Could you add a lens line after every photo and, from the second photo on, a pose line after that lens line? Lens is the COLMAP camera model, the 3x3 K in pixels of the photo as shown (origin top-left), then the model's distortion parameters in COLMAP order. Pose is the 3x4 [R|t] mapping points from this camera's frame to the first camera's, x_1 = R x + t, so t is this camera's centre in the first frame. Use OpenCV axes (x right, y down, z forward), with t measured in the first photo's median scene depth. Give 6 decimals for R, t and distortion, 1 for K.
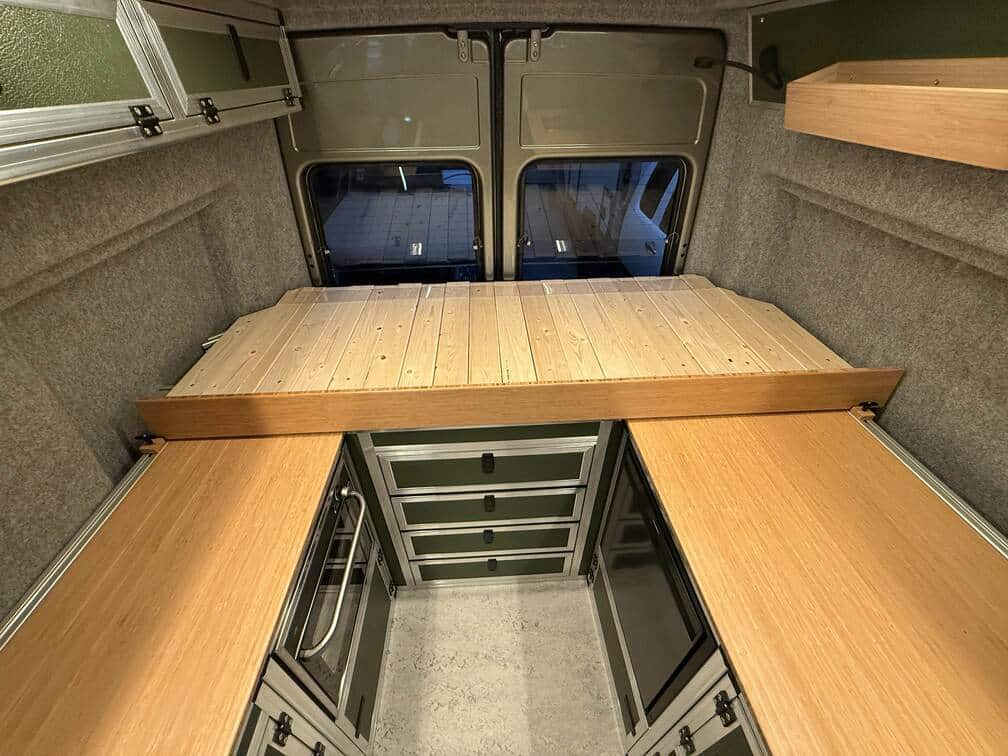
lens RADIAL K [[401.1, 0, 499.2], [0, 401.1, 377.8], [0, 0, 1]] dist [0.001663, 0.000231]
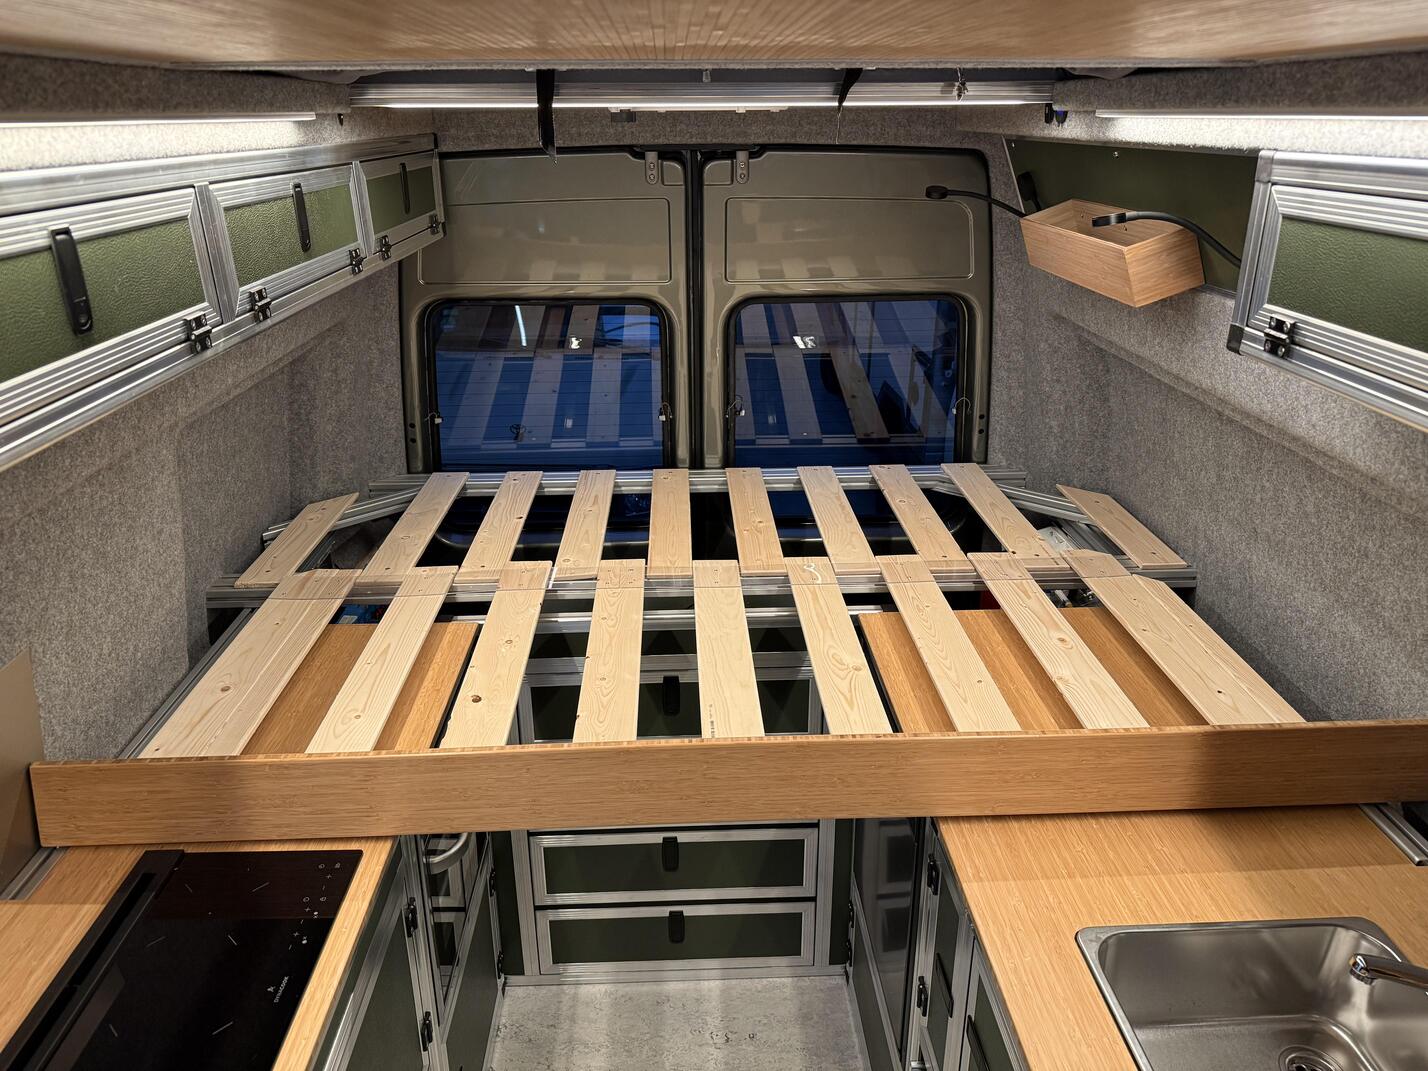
lens RADIAL K [[1002.6, 0, 704.7], [0, 1002.6, 536.1], [0, 0, 1]] dist [0.128416, -0.224508]
pose [[0.999790, 0.010379, -0.017647, 0.058889], [-0.014630, 0.965176, -0.261191, 0.408793], [0.014322, 0.261395, 0.965126, -0.757672]]
